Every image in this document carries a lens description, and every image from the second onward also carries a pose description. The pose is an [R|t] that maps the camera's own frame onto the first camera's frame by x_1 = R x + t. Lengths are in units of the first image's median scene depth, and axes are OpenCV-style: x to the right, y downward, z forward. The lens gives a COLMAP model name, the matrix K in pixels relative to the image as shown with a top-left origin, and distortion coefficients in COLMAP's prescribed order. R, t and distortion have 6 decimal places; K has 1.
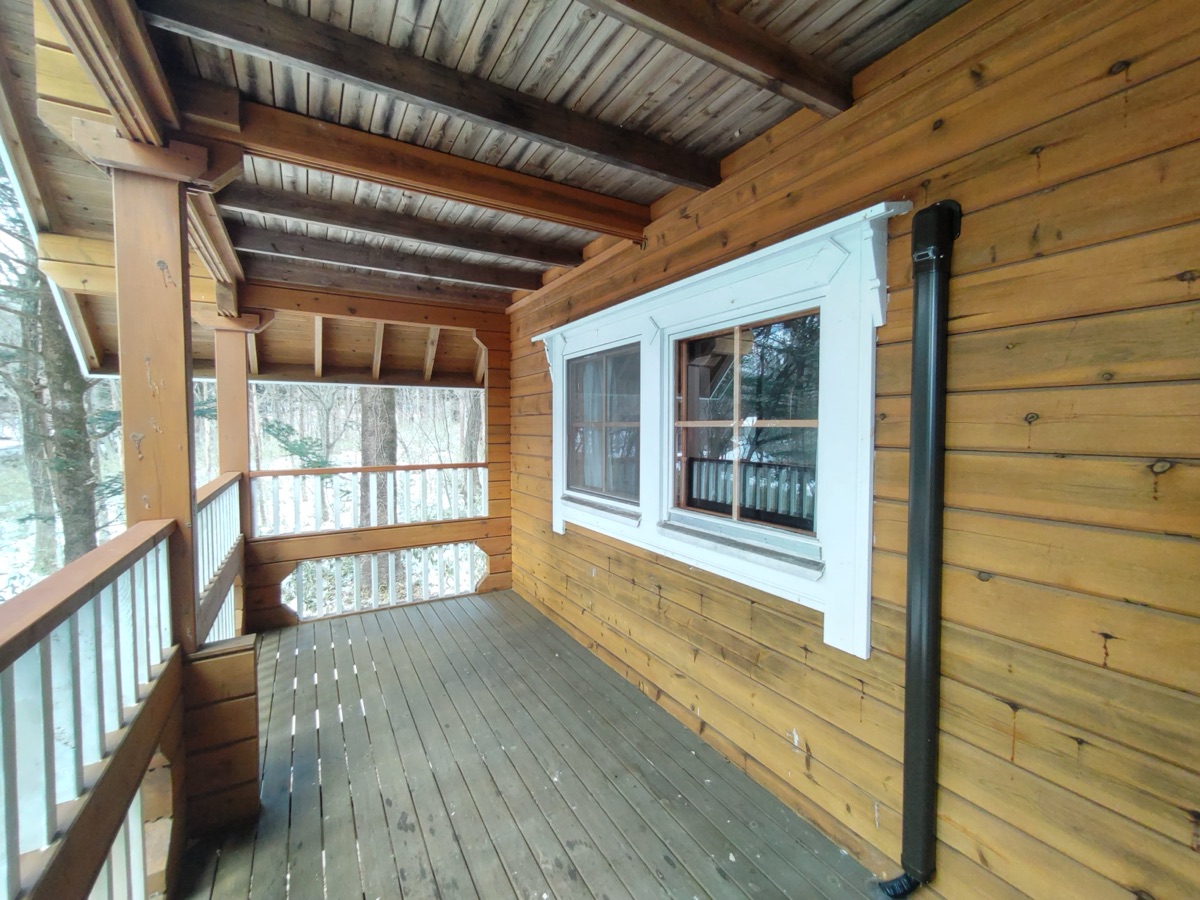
lens RADIAL K [[511.8, 0, 604.2], [0, 511.8, 445.2], [0, 0, 1]] dist [0.003999, 0.000599]
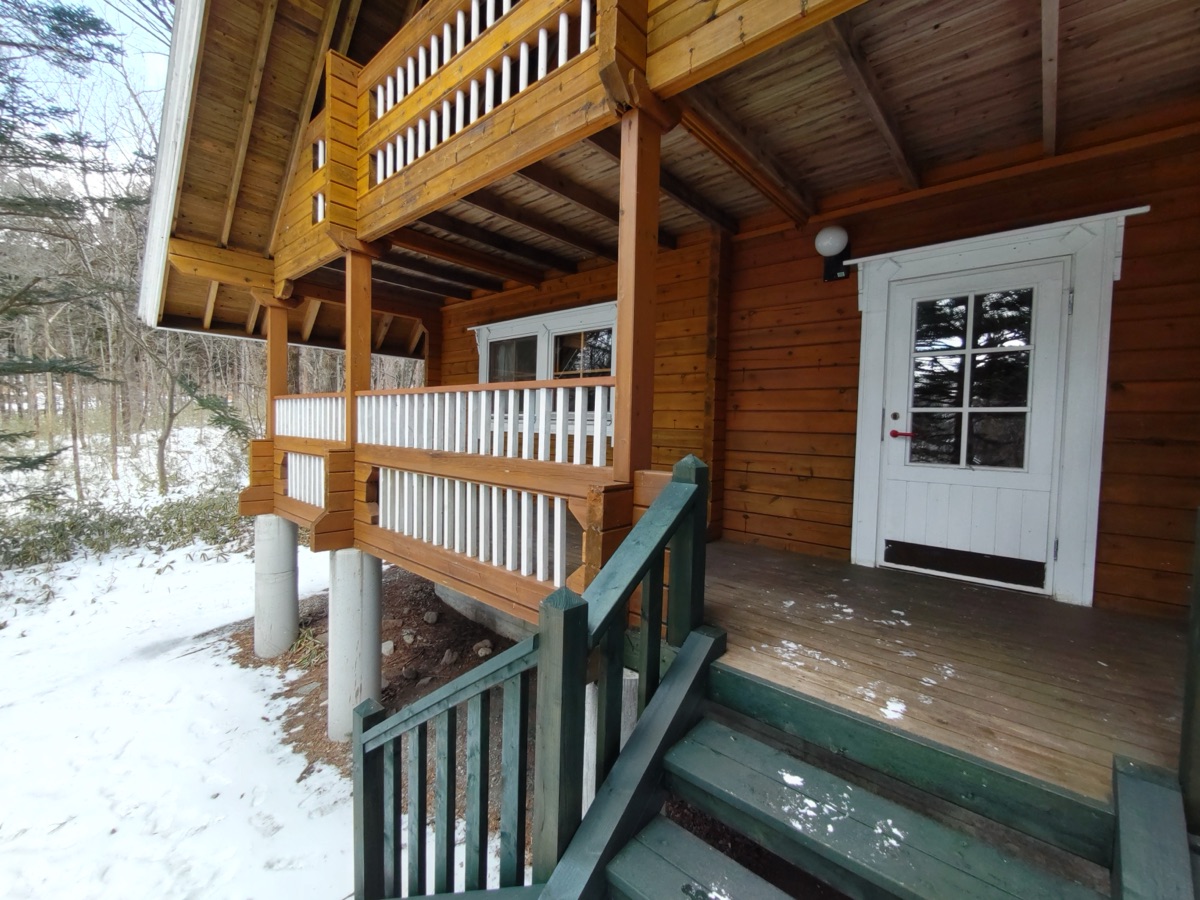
lens RADIAL K [[511.8, 0, 597.0], [0, 511.8, 448.1], [0, 0, 1]] dist [0.003999, 0.000599]
pose [[0.951894, 0.011223, 0.306222, -0.274235], [-0.014643, 0.999853, 0.008873, 0.195382], [-0.306078, -0.012931, 0.951919, -0.888666]]
